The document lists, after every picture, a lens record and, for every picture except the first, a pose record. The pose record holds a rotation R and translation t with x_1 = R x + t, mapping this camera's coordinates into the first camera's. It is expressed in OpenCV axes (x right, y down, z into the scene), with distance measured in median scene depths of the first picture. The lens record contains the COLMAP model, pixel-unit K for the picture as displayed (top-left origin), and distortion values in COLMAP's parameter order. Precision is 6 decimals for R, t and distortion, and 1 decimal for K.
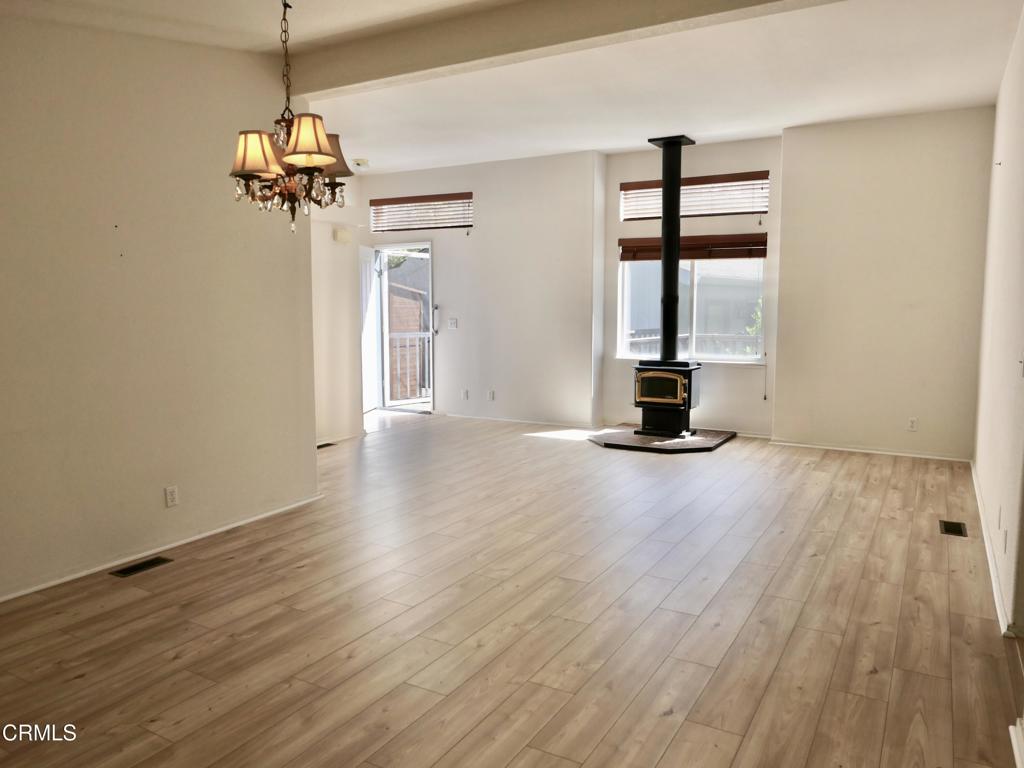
lens RADIAL K [[745.4, 0, 512.0], [0, 745.4, 384.0], [0, 0, 1]] dist [-0.008054, 0.000169]
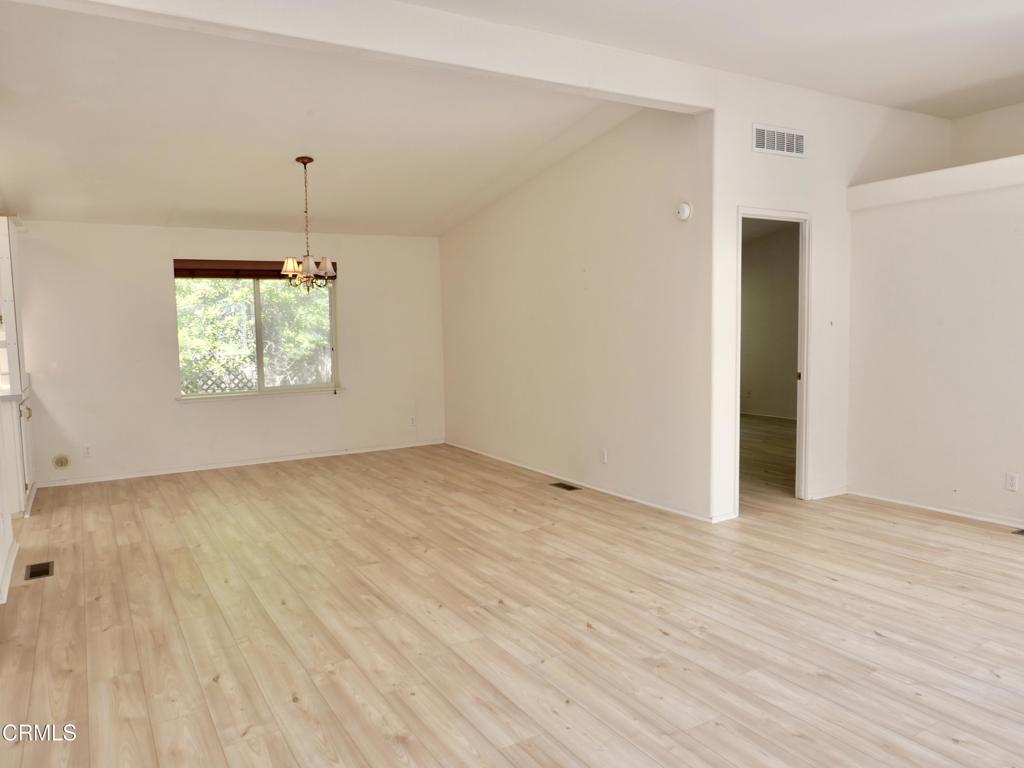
lens RADIAL K [[745.4, 0, 512.0], [0, 745.4, 384.0], [0, 0, 1]] dist [-0.008054, 0.000169]
pose [[-0.498262, 0.087221, -0.862628, 0.984885], [-0.070644, 0.987535, 0.140655, -0.201426], [0.864144, 0.131022, -0.485890, 1.784649]]
